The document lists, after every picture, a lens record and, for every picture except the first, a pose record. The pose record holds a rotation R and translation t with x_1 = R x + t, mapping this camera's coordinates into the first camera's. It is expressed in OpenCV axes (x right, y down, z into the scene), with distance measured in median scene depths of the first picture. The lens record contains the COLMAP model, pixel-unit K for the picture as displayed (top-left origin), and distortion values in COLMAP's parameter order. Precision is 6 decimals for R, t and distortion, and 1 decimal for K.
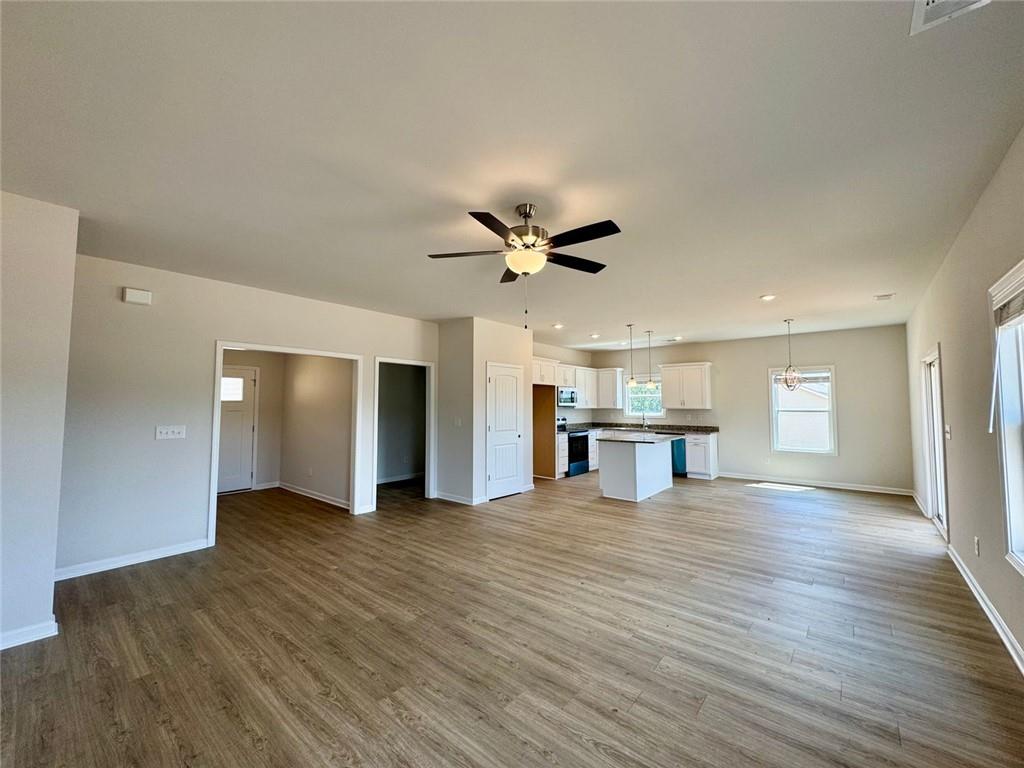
lens RADIAL K [[408.1, 0, 512.0], [0, 408.1, 384.0], [0, 0, 1]] dist [0.000222, 0.000356]
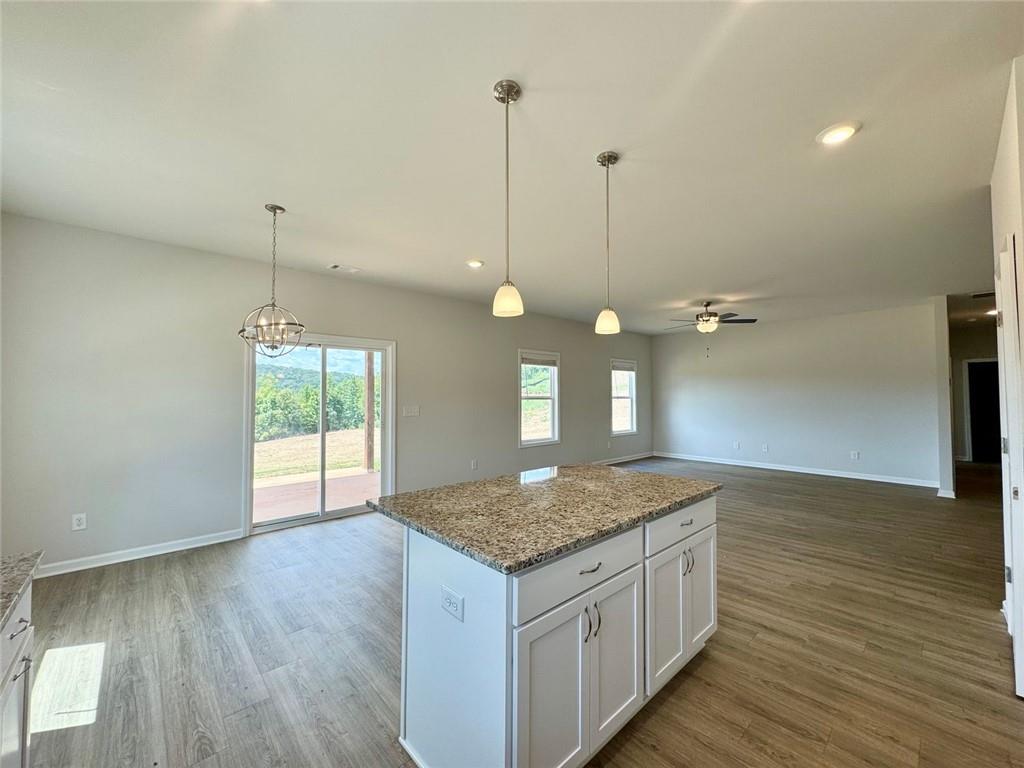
lens RADIAL K [[408.1, 0, 512.0], [0, 408.1, 384.0], [0, 0, 1]] dist [0.000222, 0.000356]
pose [[-0.991742, 0.006106, 0.128104, 0.353984], [-0.004319, 0.996710, -0.080941, 0.084941], [-0.128177, -0.080826, -0.988452, 1.447488]]
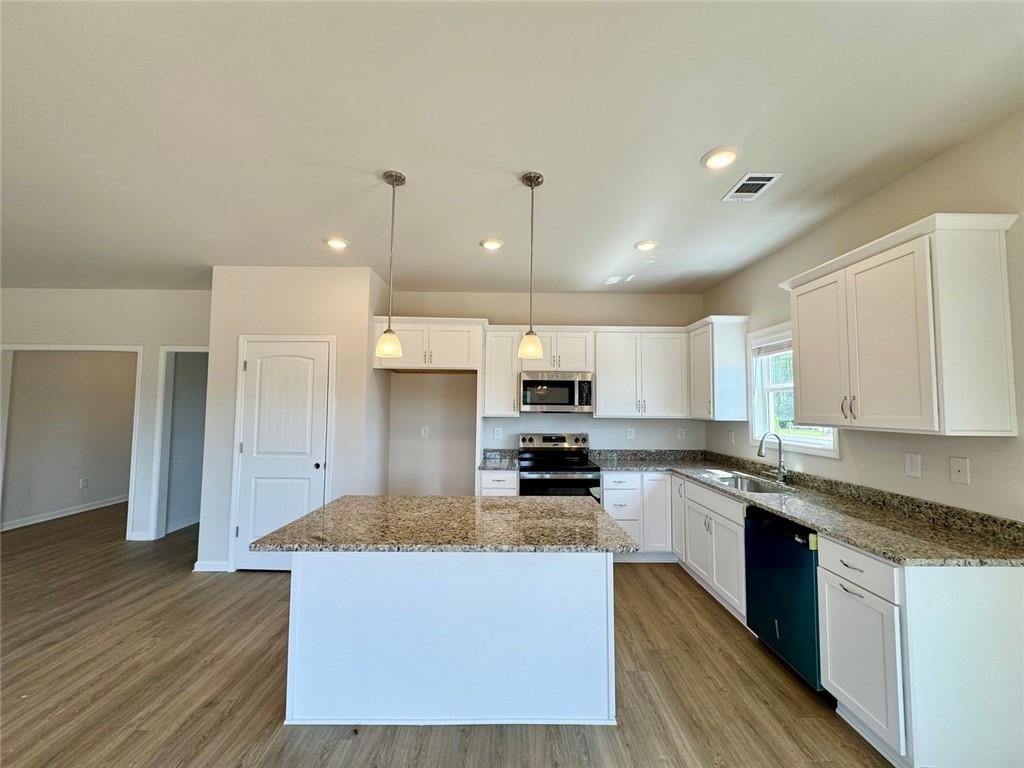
lens RADIAL K [[408.1, 0, 512.0], [0, 408.1, 384.0], [0, 0, 1]] dist [0.000222, 0.000356]
pose [[0.648989, -0.036794, -0.759908, 0.655289], [0.031899, 0.999267, -0.021140, 0.041983], [0.760129, -0.010521, 0.649687, 0.917501]]
